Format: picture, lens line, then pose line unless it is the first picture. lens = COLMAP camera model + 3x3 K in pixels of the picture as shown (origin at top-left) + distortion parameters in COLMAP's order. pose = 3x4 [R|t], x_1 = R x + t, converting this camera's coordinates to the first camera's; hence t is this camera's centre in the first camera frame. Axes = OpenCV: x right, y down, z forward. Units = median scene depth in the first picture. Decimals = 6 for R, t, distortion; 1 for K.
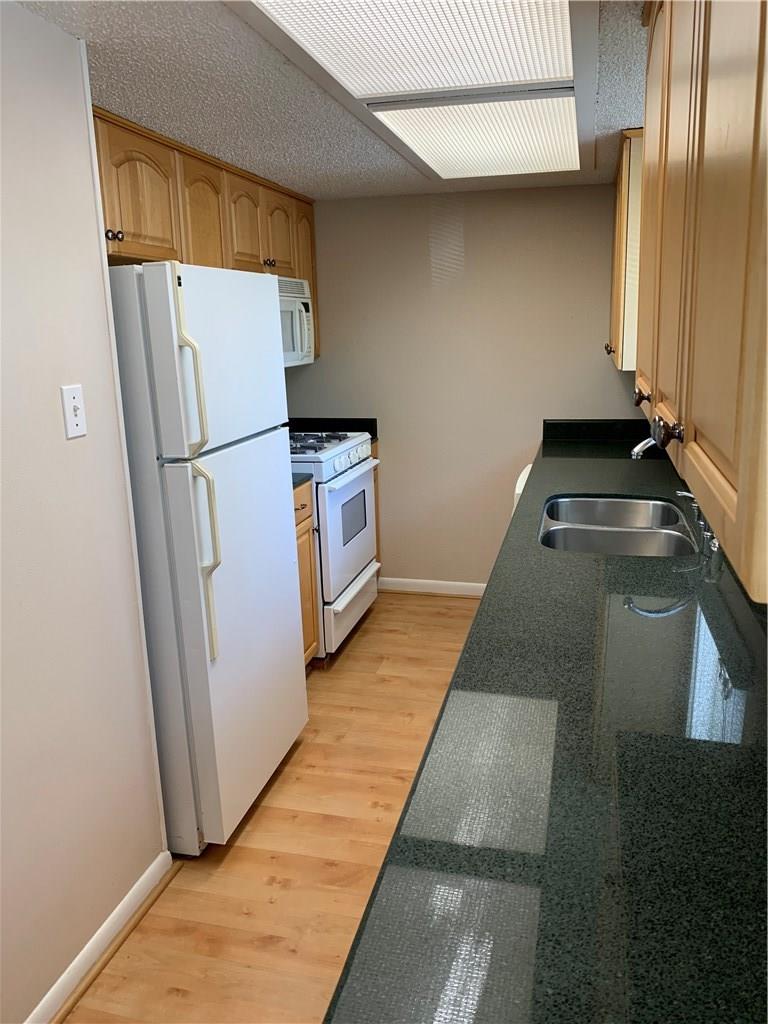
lens RADIAL K [[775.2, 0, 384.0], [0, 775.2, 512.0], [0, 0, 1]] dist [-0.001133, -0.010458]
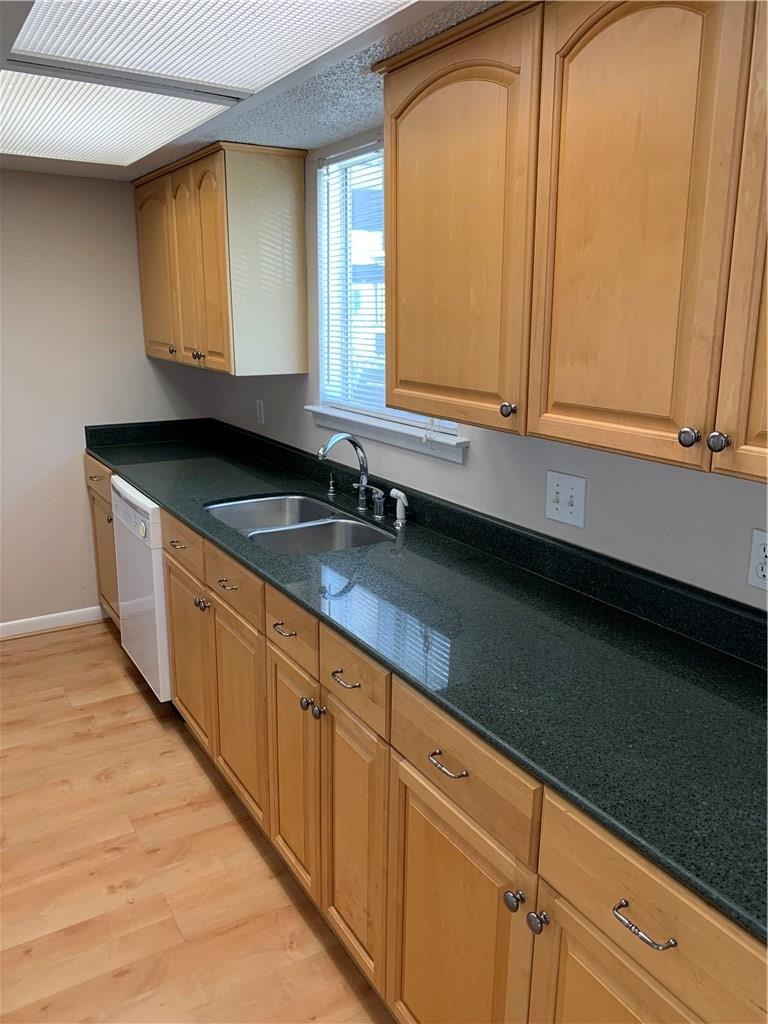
lens RADIAL K [[775.2, 0, 384.0], [0, 775.2, 512.0], [0, 0, 1]] dist [-0.001133, -0.010458]
pose [[0.693056, -0.152460, 0.704578, -0.328324], [0.143365, 0.987007, 0.072554, -0.053119], [-0.706485, 0.050728, 0.705908, 0.149448]]
